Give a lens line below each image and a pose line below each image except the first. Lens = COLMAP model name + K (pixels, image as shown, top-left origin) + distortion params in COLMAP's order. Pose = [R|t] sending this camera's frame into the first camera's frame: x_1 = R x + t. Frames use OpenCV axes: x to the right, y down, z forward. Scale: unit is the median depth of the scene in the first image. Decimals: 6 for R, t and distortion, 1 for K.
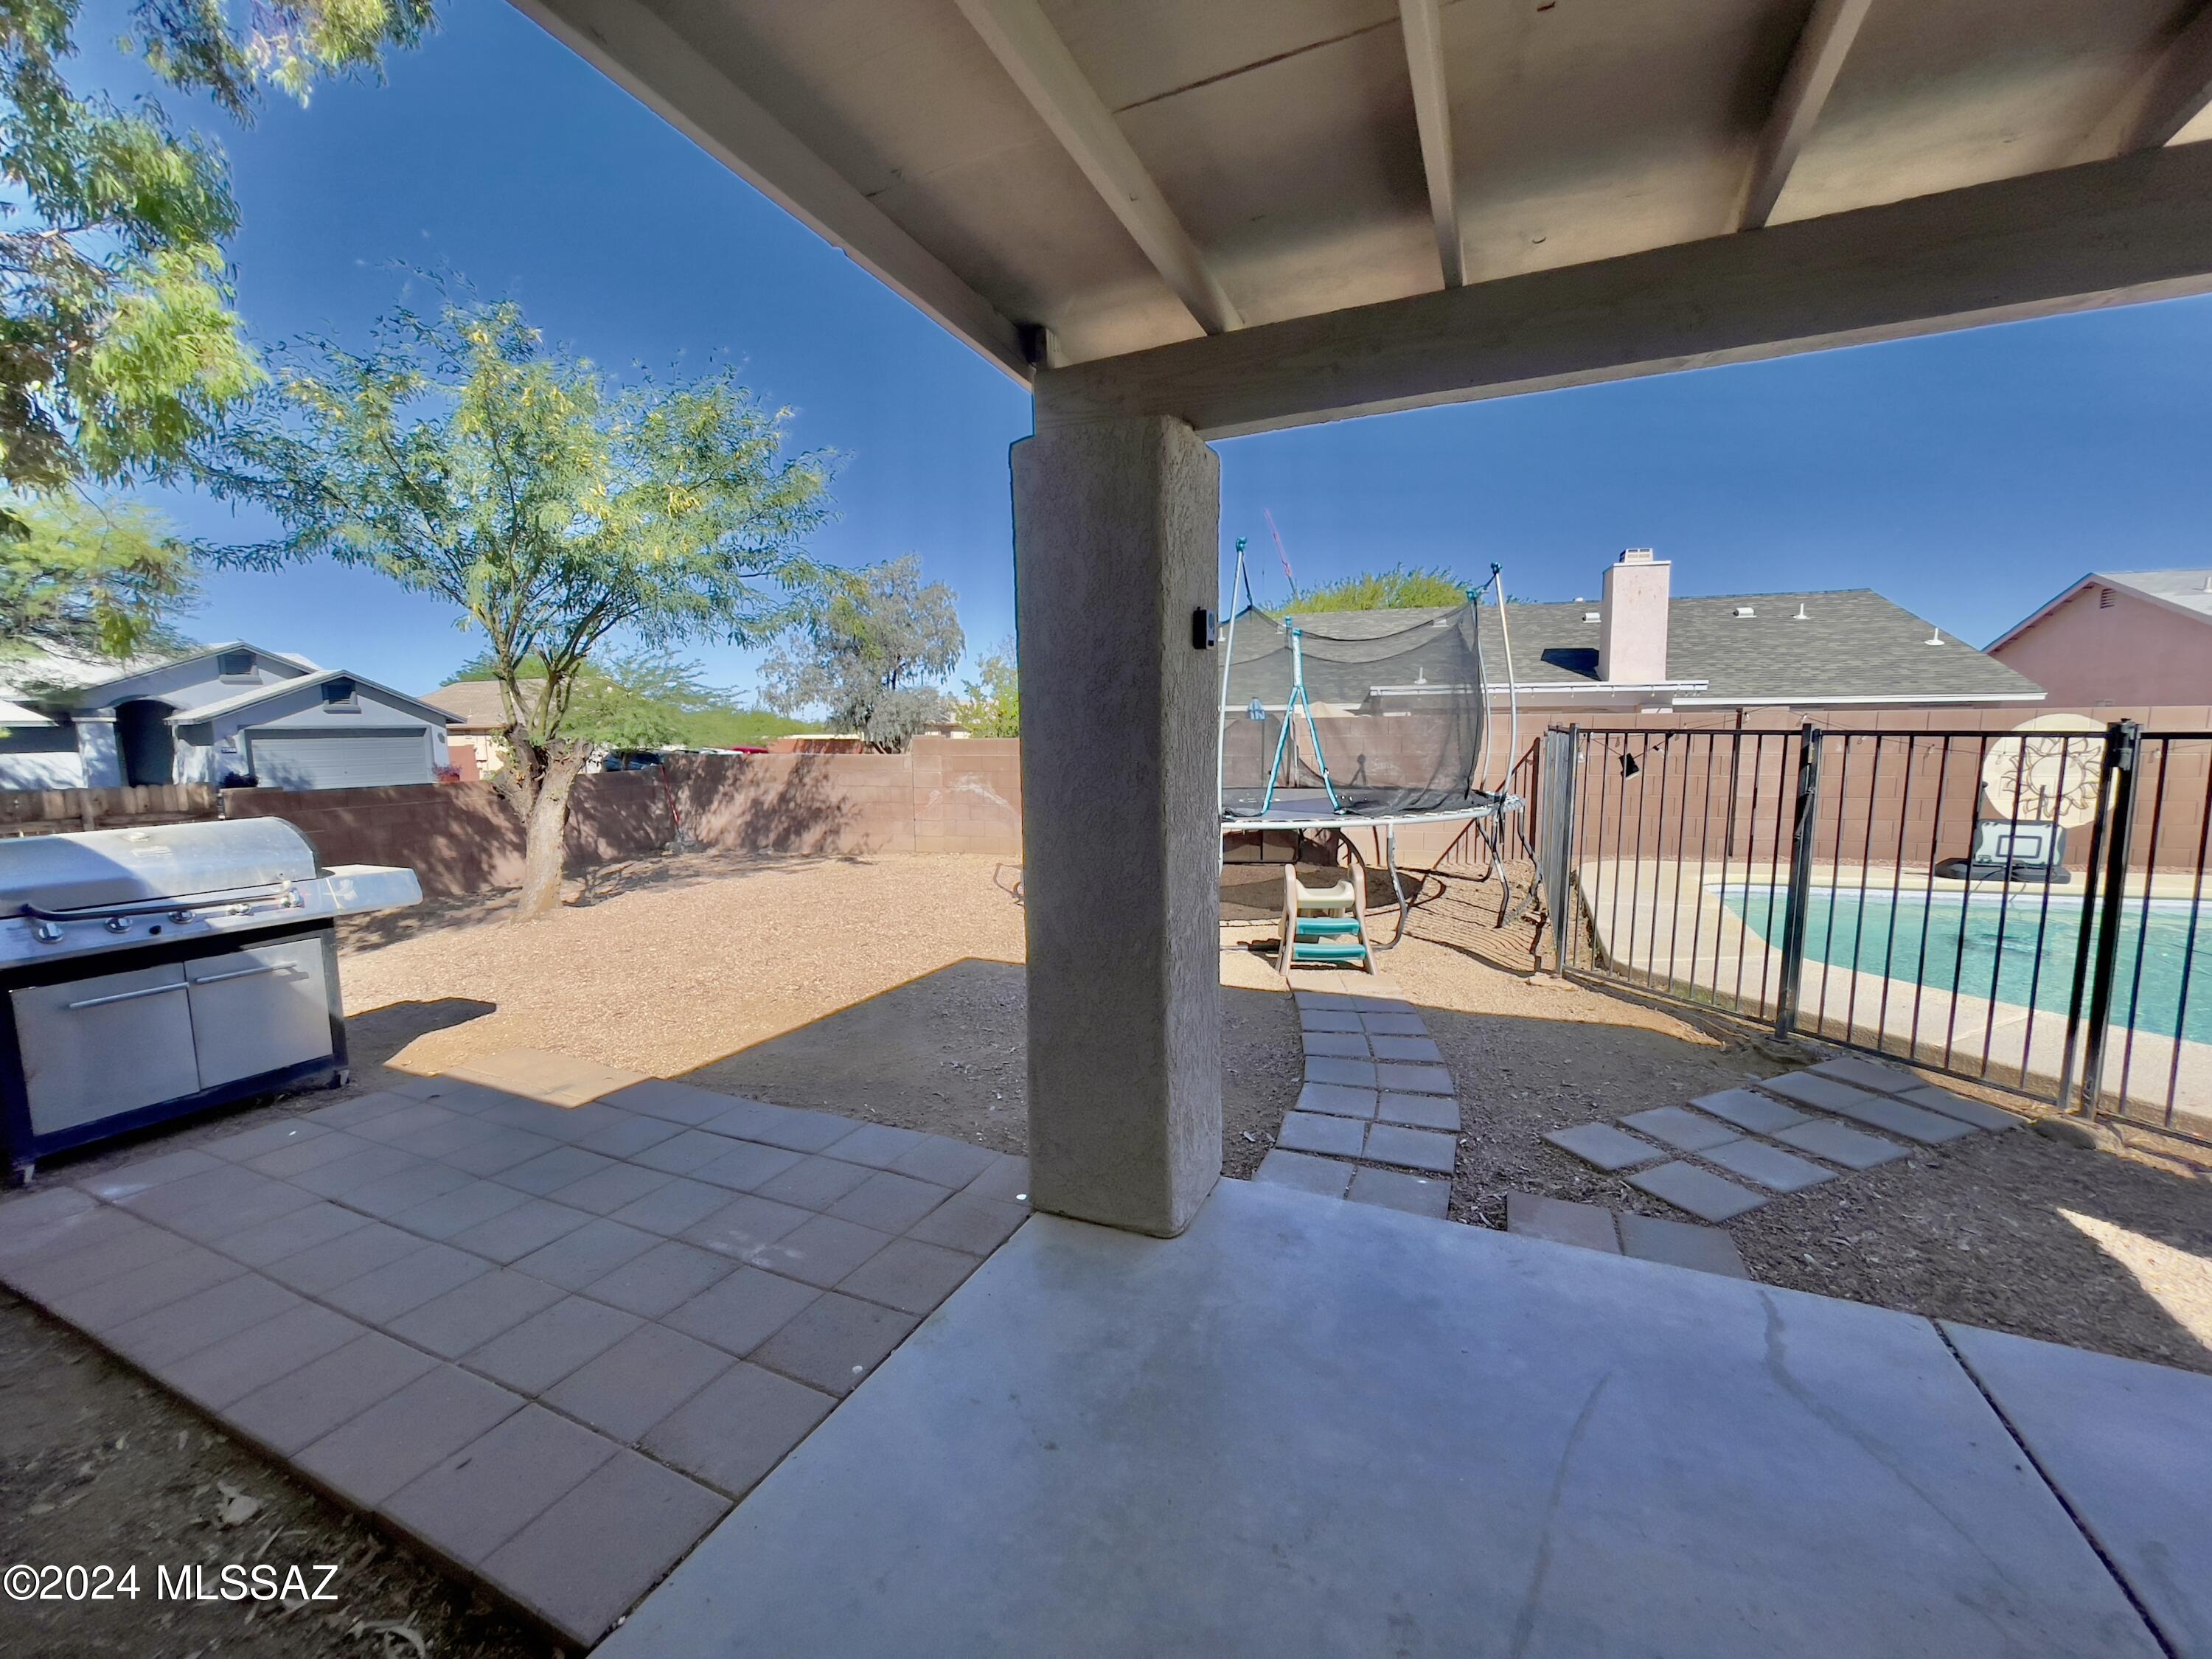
lens RADIAL K [[901.0, 0, 1104.4], [0, 901.0, 836.6], [0, 0, 1]] dist [-0.024840, 0.013375]
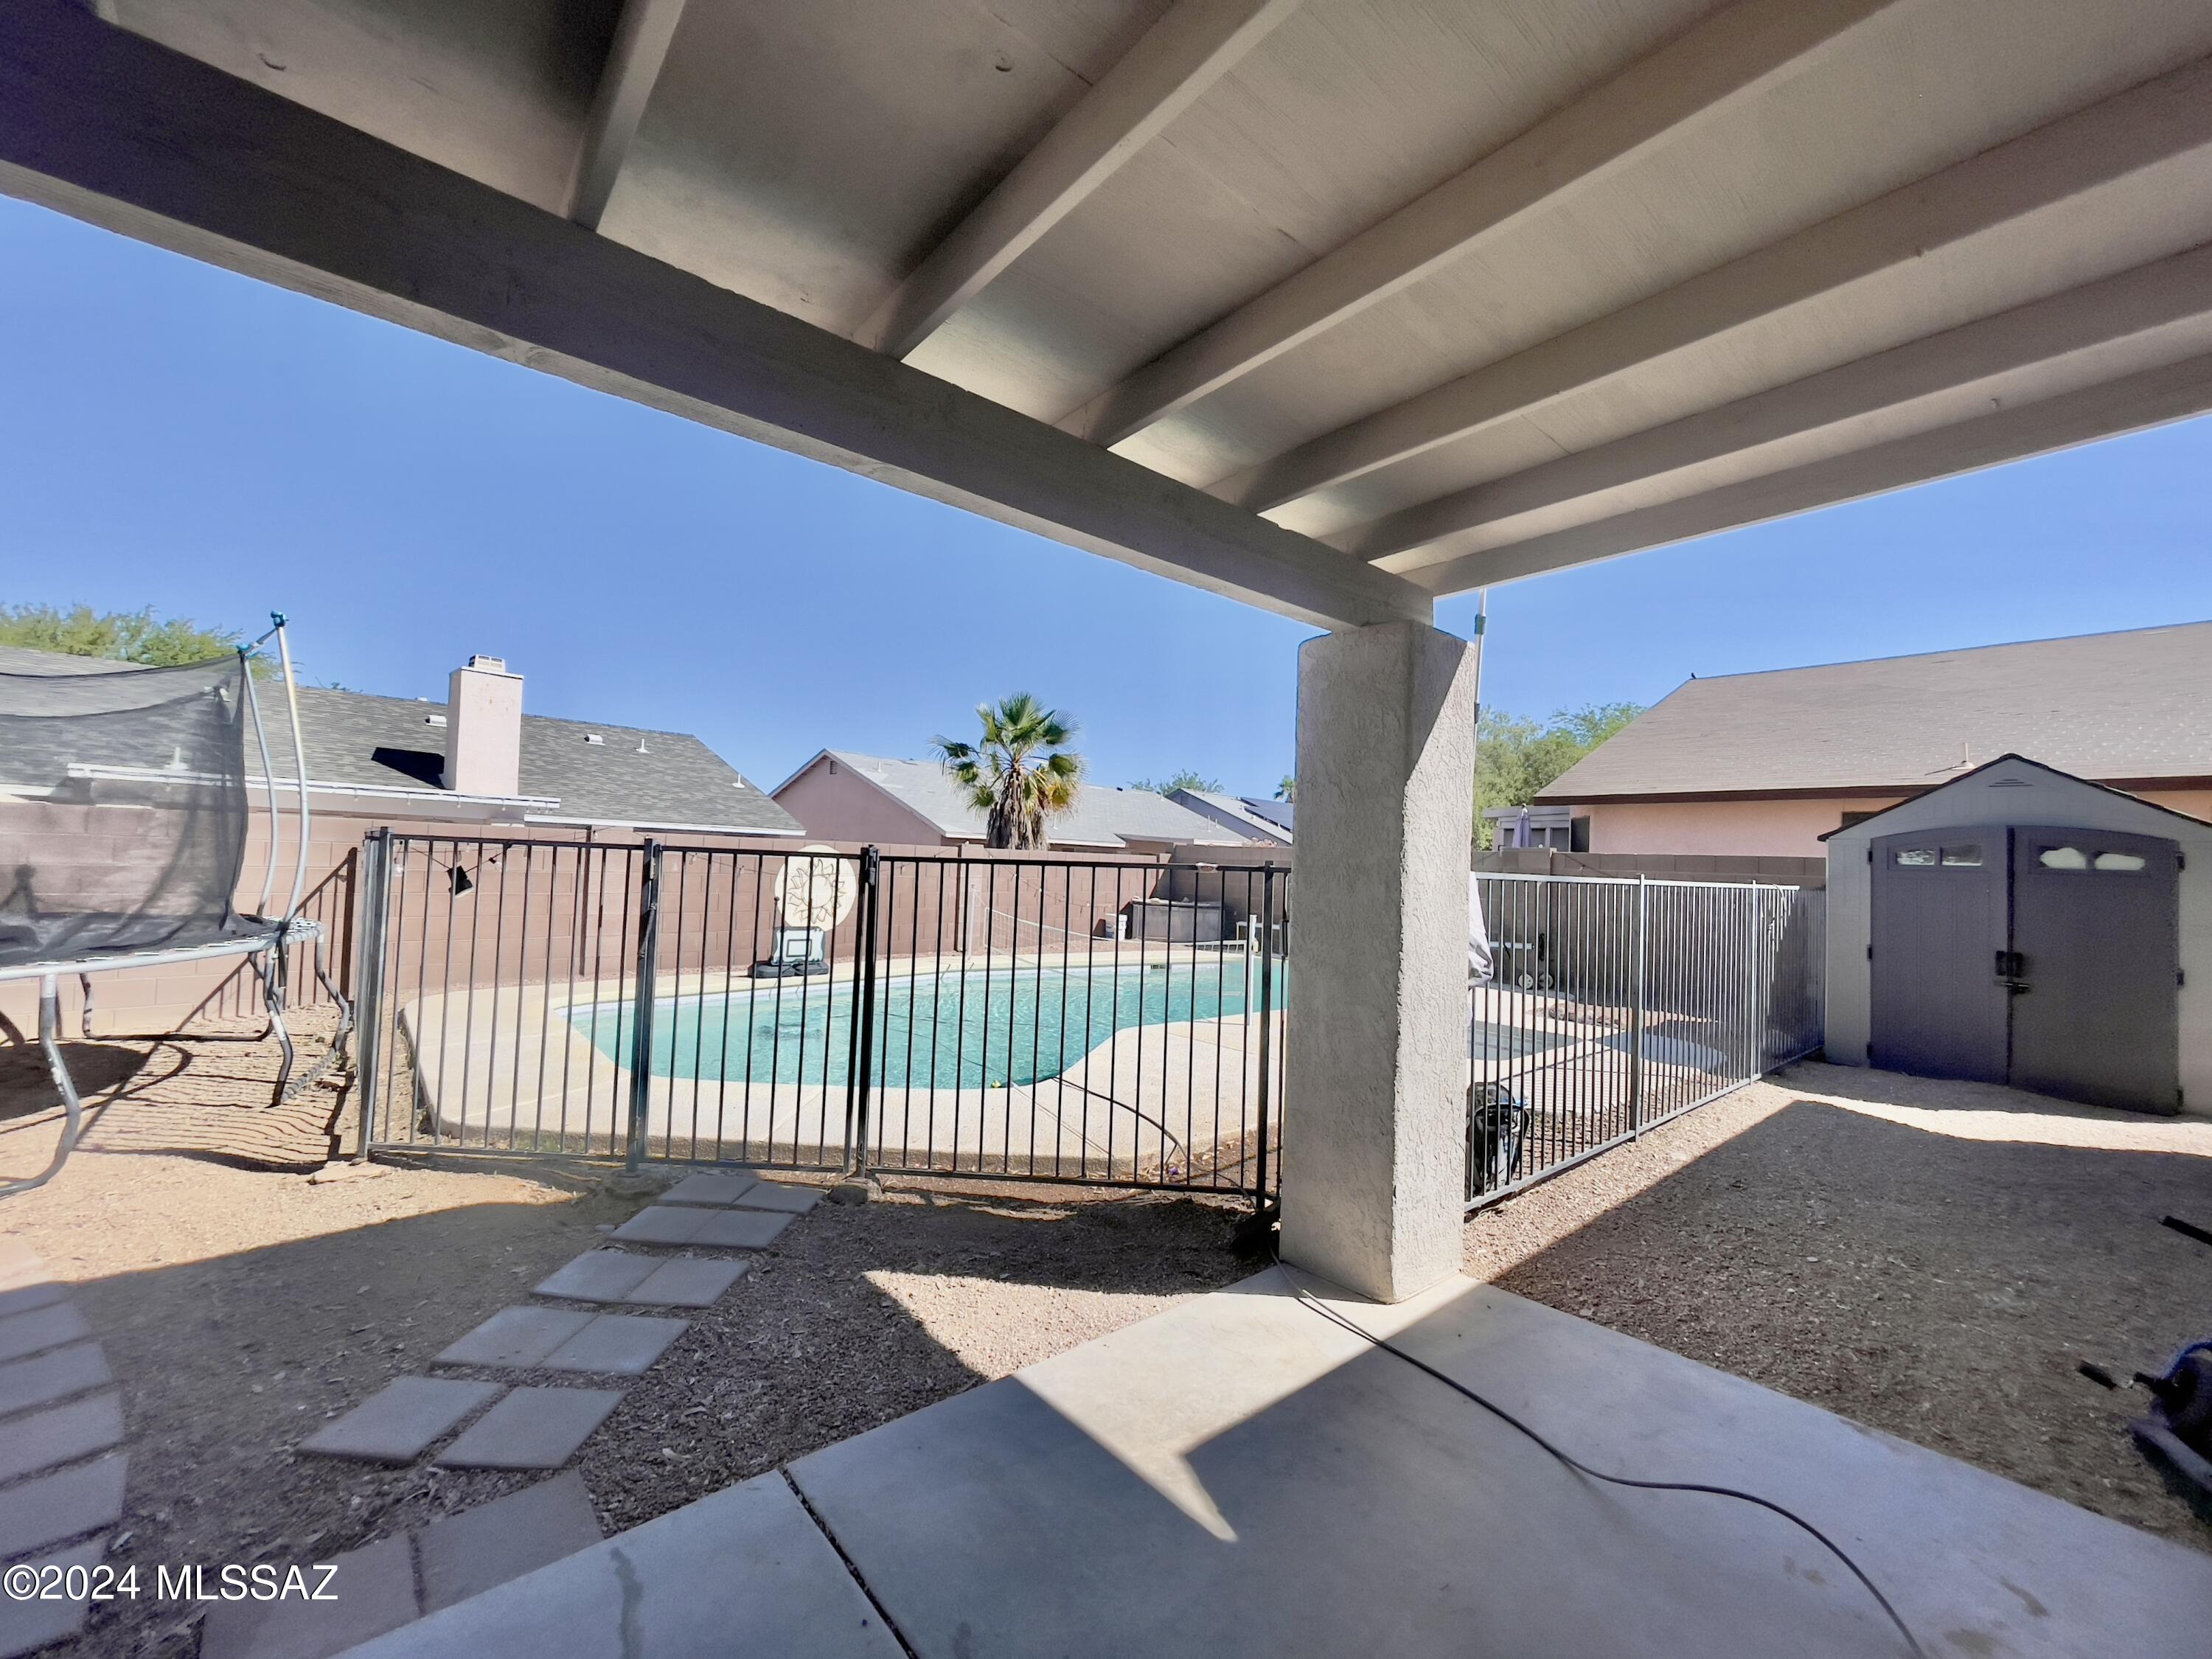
lens RADIAL K [[892.8, 0, 1106.0], [0, 892.8, 829.5], [0, 0, 1]] dist [-0.013562, 0.000060]
pose [[0.418419, 0.059182, 0.906324, 0.082233], [0.069348, 0.992880, -0.096850, -0.004758], [-0.905603, 0.103376, 0.411336, 0.104231]]
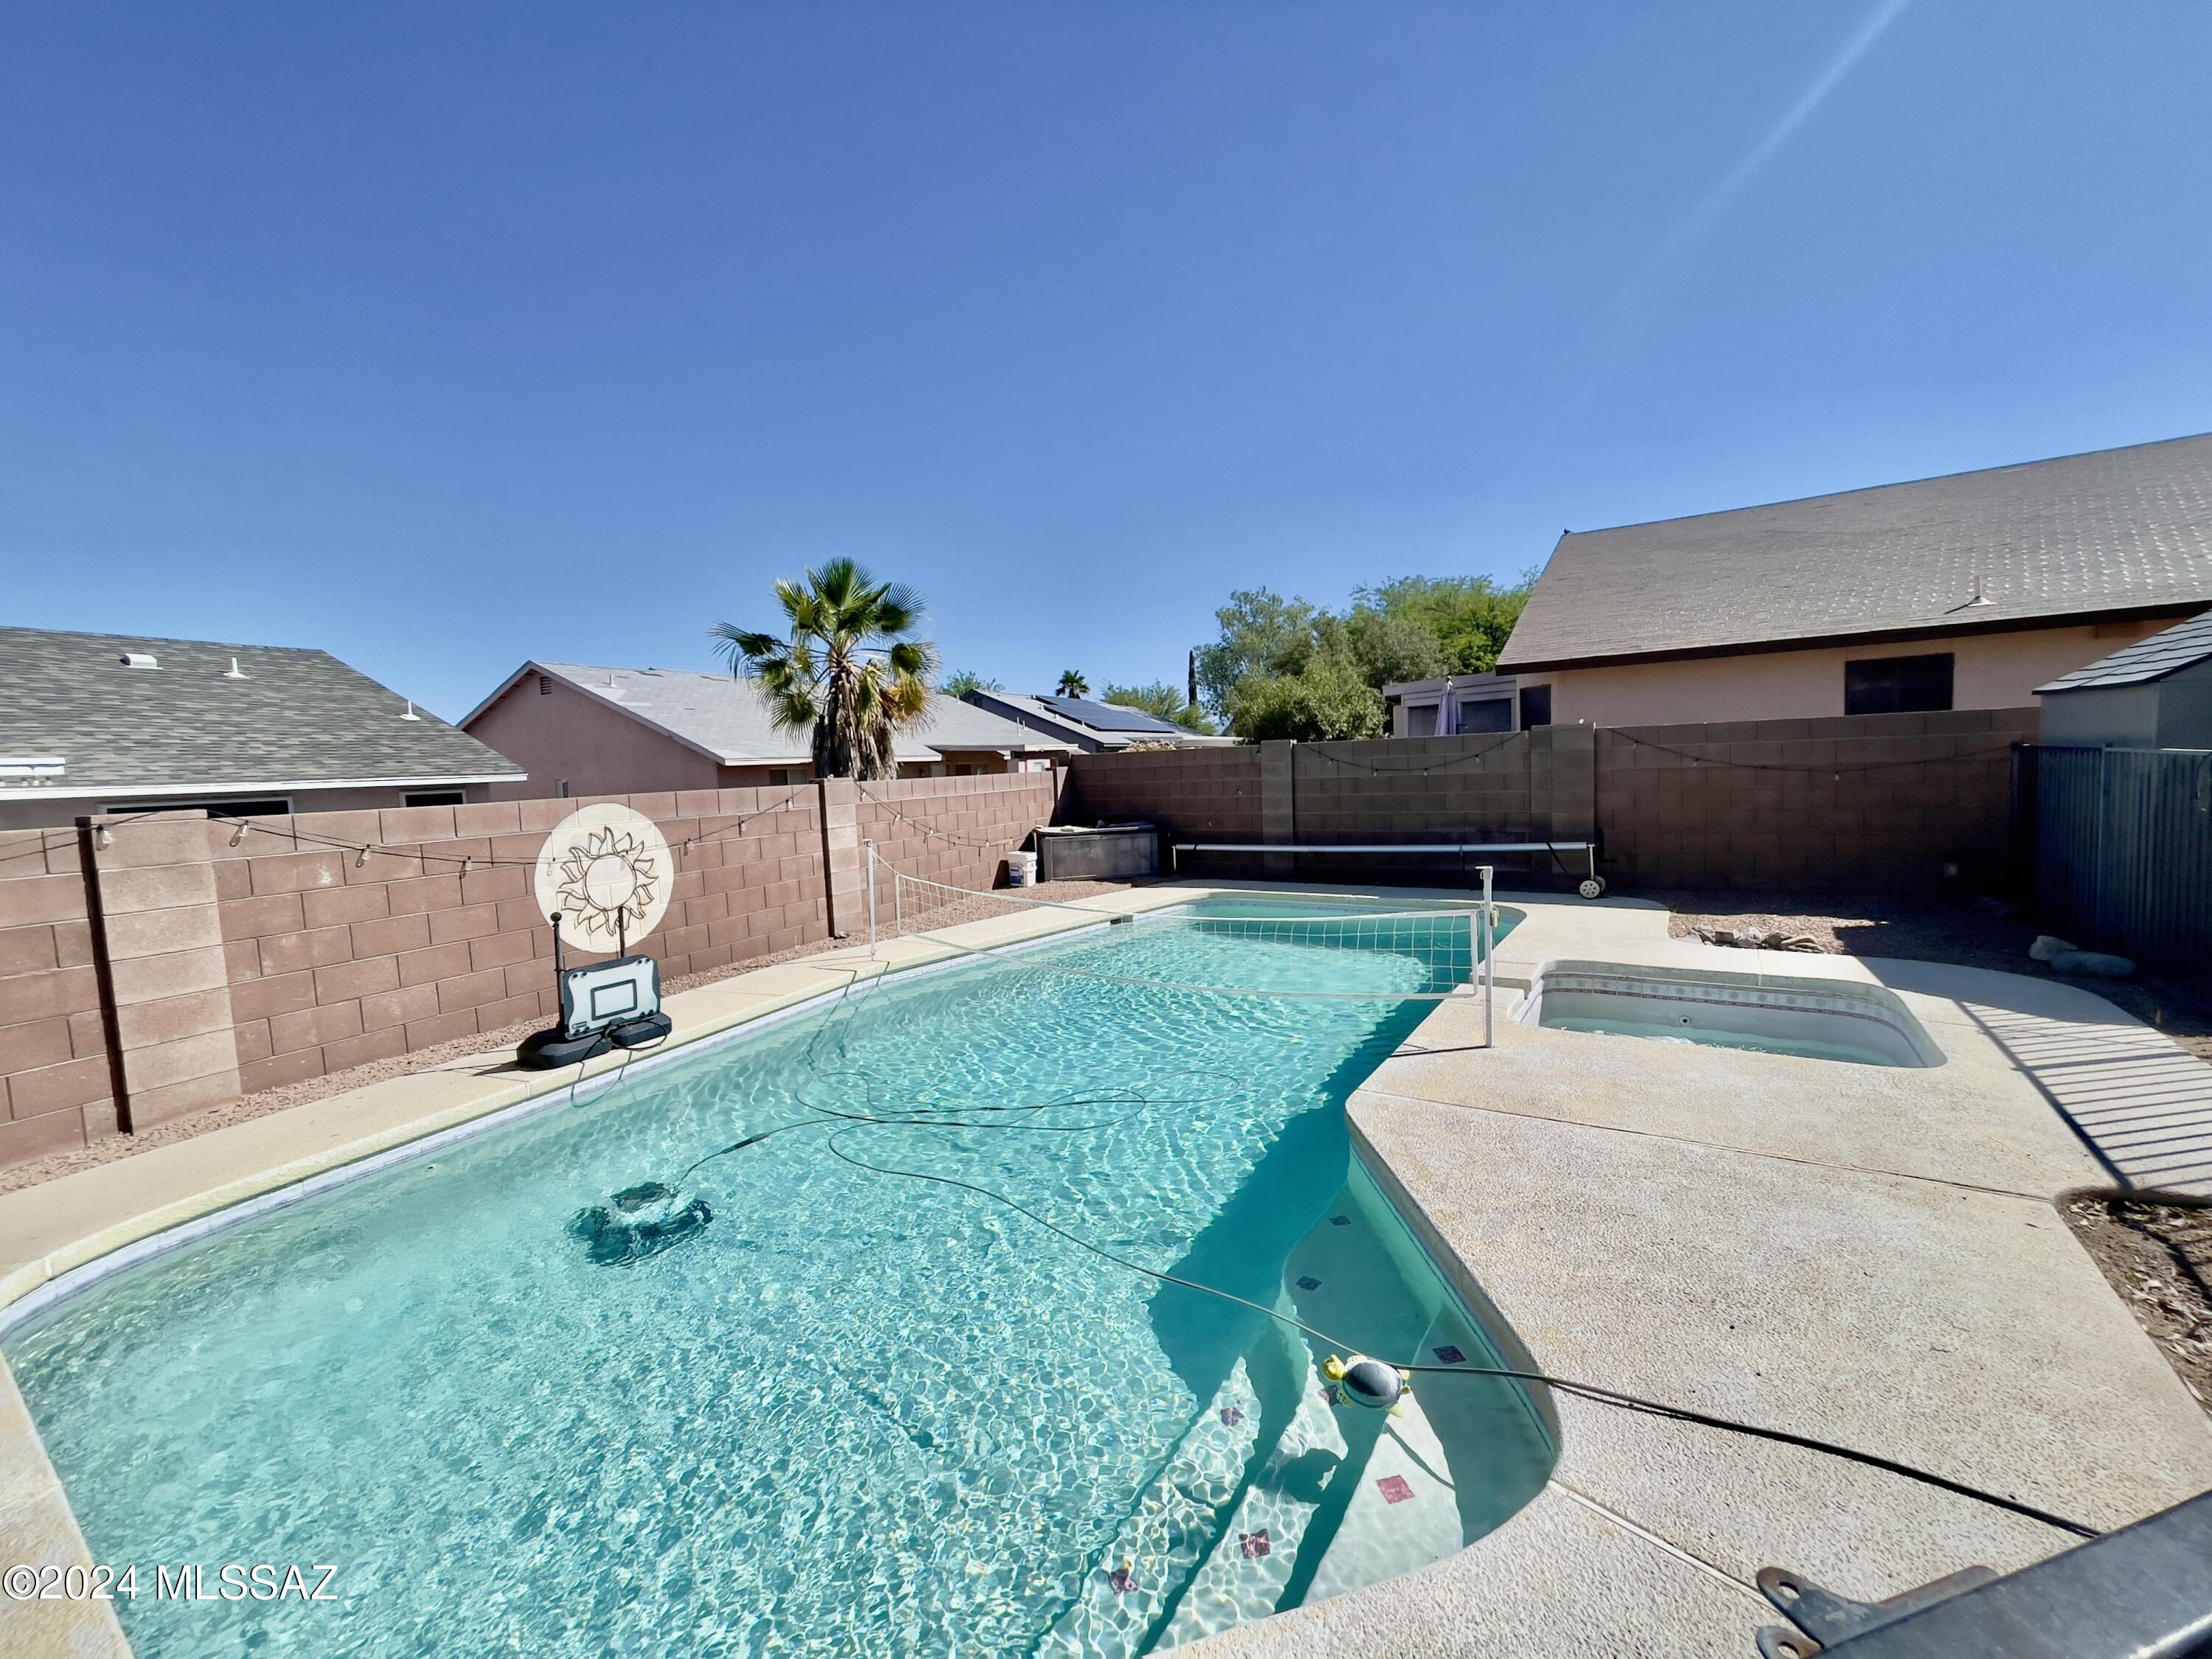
lens RADIAL K [[901.0, 0, 1104.4], [0, 901.0, 836.6], [0, 0, 1]] dist [-0.024840, 0.013375]
pose [[0.162163, -0.077982, 0.983678, 0.528442], [0.163618, 0.985198, 0.051129, -0.109918], [-0.973104, 0.152656, 0.172522, 0.626088]]
